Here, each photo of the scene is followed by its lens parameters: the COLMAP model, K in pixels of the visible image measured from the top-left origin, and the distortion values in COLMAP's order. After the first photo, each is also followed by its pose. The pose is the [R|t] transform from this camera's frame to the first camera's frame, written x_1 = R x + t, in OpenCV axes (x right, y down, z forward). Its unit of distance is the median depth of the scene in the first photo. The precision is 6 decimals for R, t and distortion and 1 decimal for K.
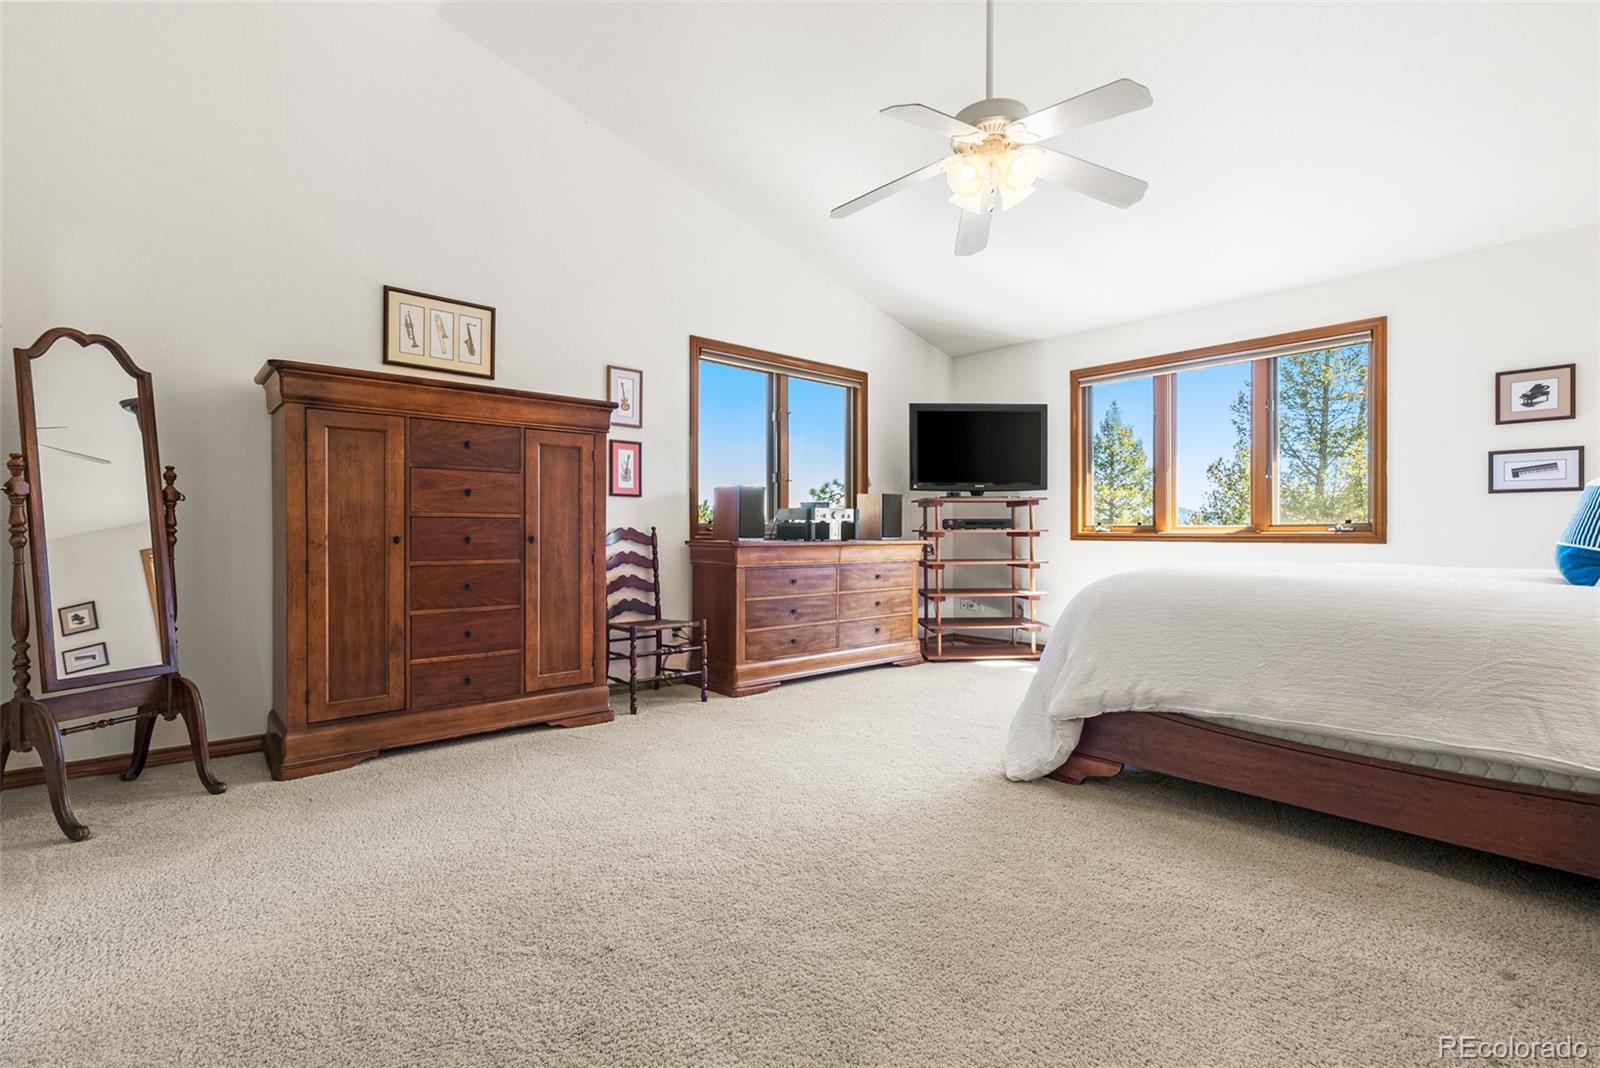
lens RADIAL K [[737.8, 0, 808.5], [0, 737.8, 530.0], [0, 0, 1]] dist [-0.003572, 0.000974]
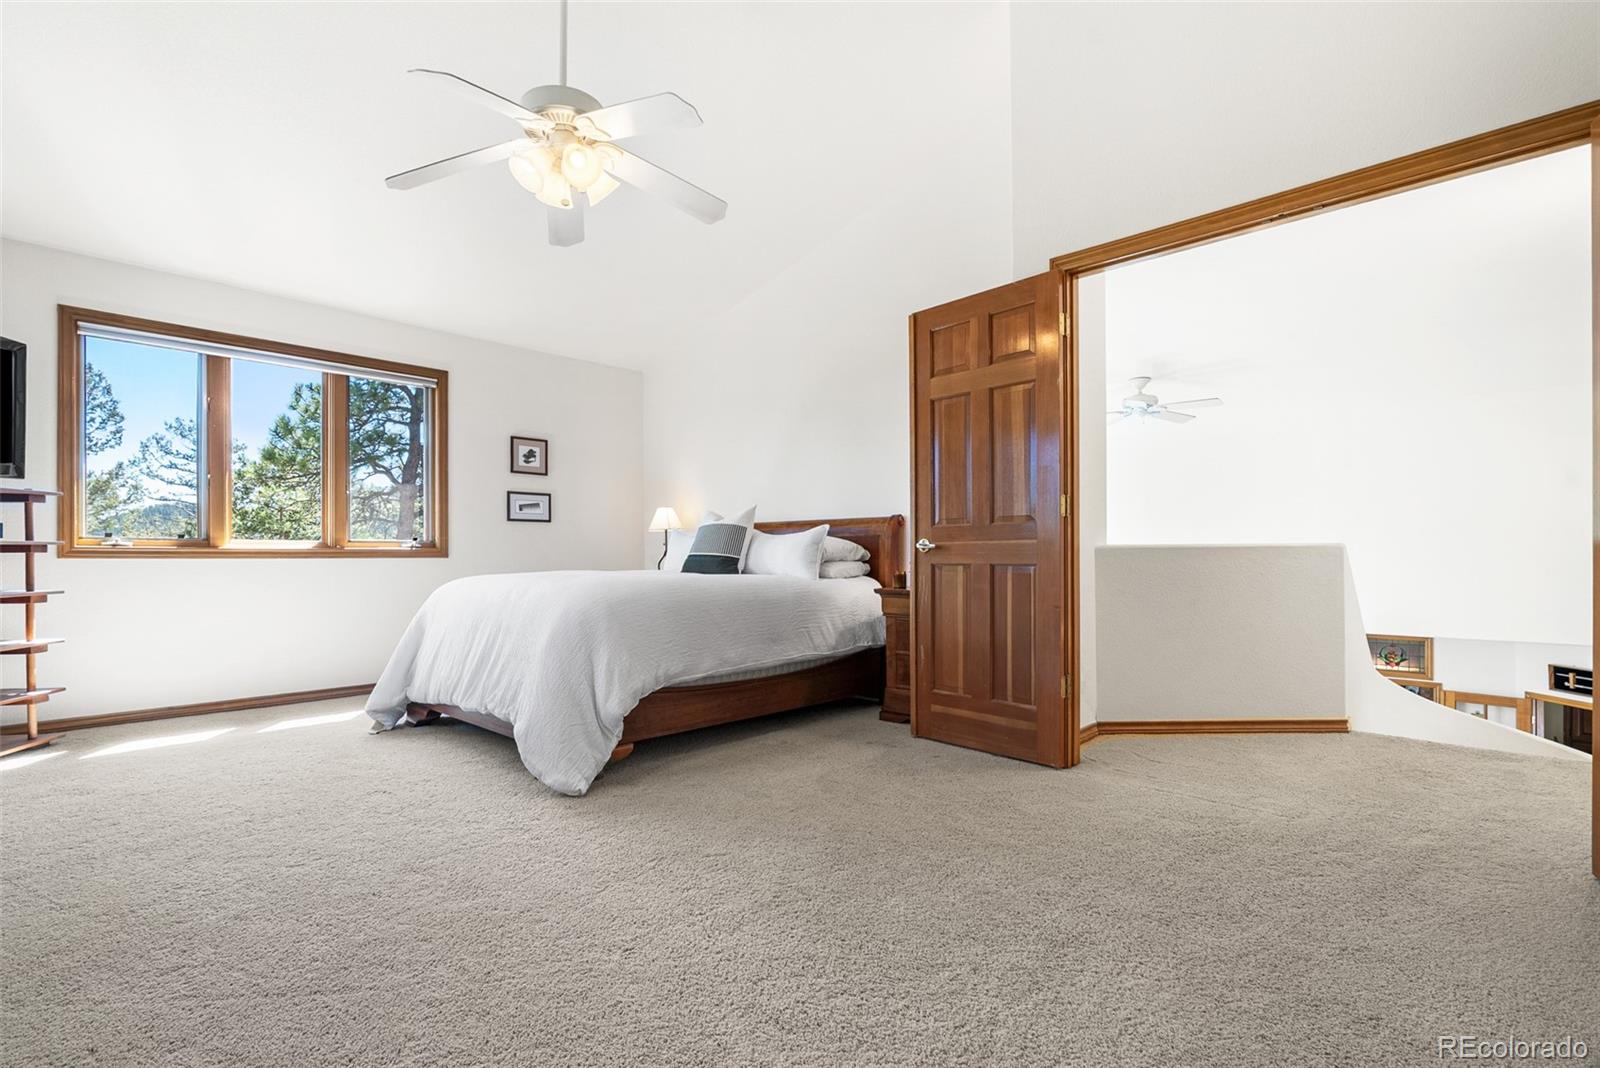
lens RADIAL K [[737.8, 0, 808.0], [0, 737.8, 549.4], [0, 0, 1]] dist [-0.003572, 0.000974]
pose [[-0.080501, 0.005056, 0.996742, -0.530970], [-0.004912, 0.999973, -0.005469, 0.009288], [-0.996742, -0.005336, -0.080474, 0.560075]]
